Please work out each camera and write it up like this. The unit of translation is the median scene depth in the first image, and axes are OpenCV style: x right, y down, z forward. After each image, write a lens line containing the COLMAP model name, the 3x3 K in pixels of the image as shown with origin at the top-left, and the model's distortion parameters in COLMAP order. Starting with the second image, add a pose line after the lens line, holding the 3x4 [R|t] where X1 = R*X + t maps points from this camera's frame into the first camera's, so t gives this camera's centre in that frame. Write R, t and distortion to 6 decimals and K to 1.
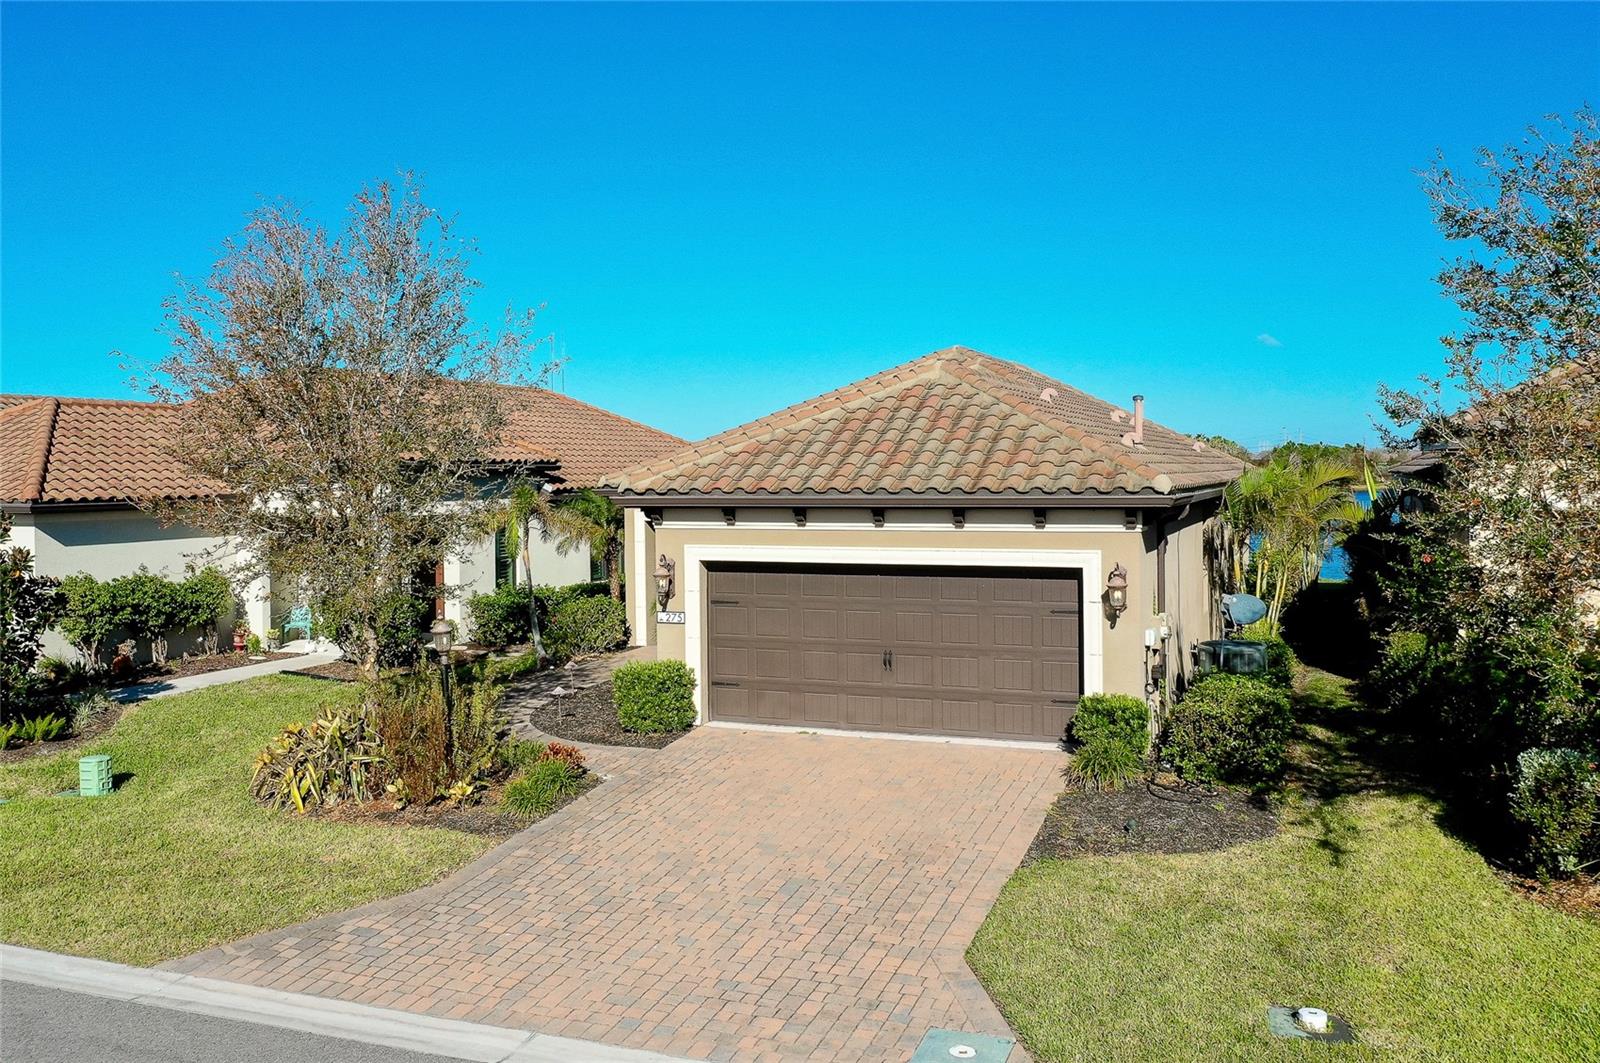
lens RADIAL K [[1271.2, 0, 747.0], [0, 1271.2, 485.0], [0, 0, 1]] dist [0.004742, 0.001408]
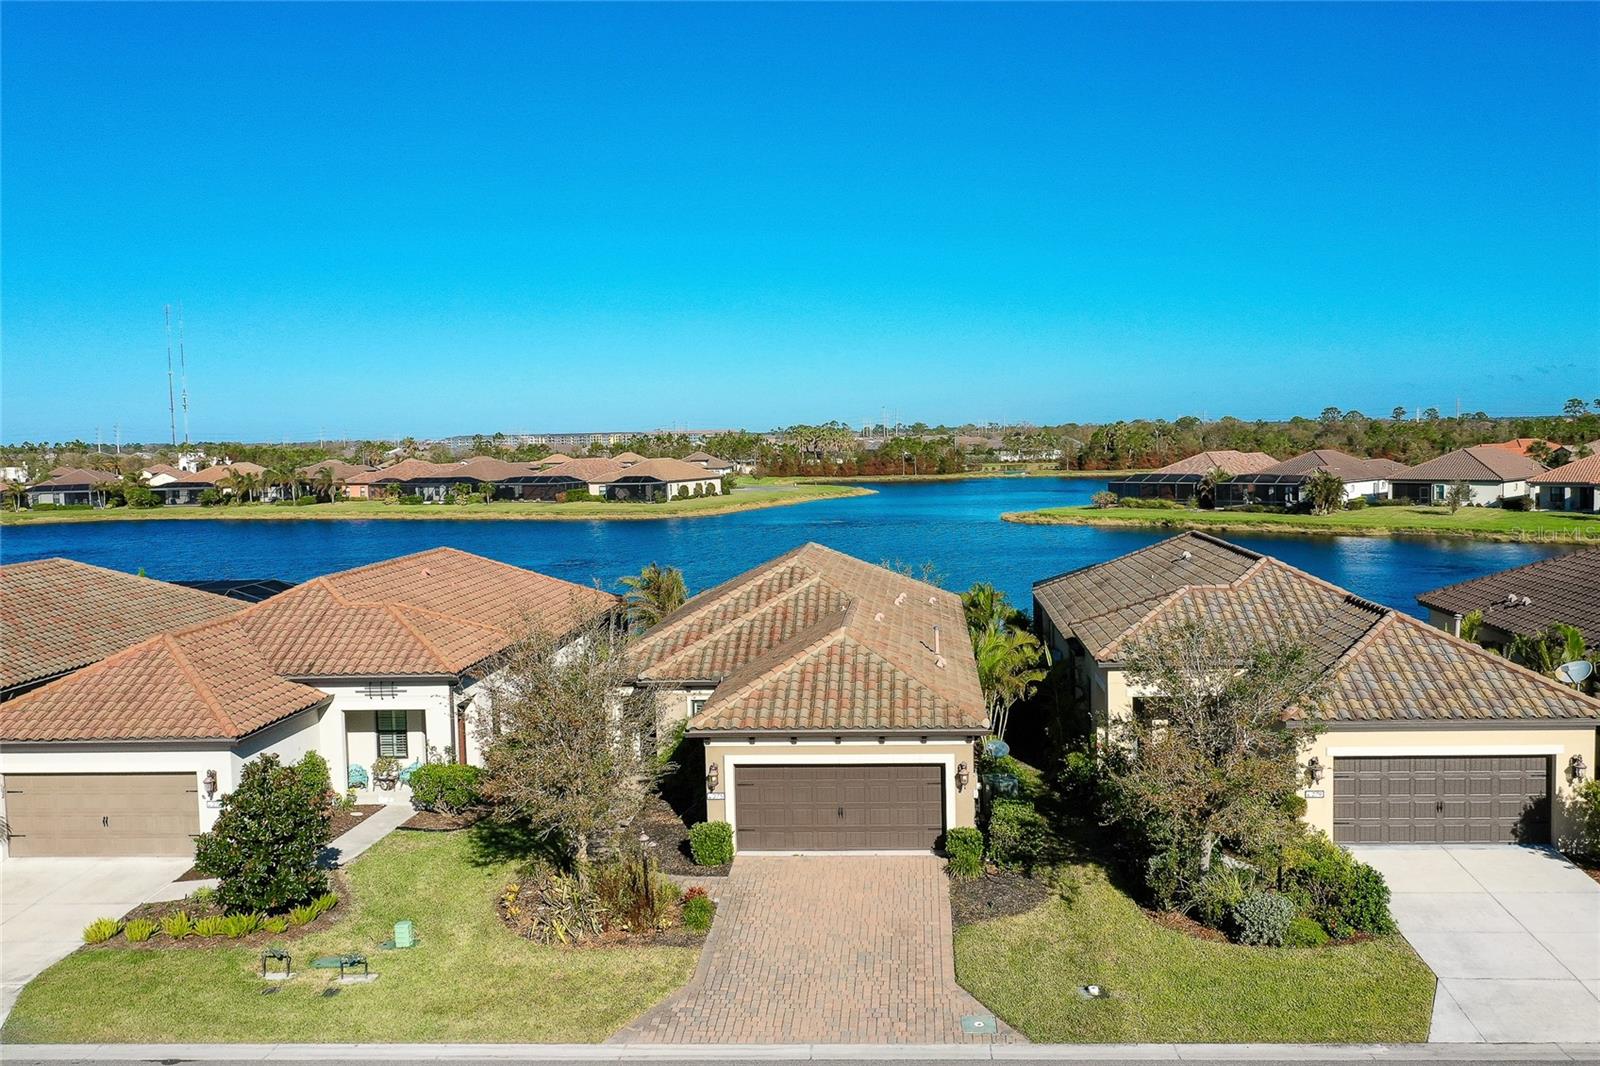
lens RADIAL K [[1271.2, 0, 747.0], [0, 1271.2, 486.5], [0, 0, 1]] dist [0.004742, 0.001408]
pose [[0.951527, -0.033086, 0.305782, -0.598499], [0.017475, 0.998407, 0.053650, -0.460028], [-0.307069, -0.045705, 0.950589, -0.734085]]
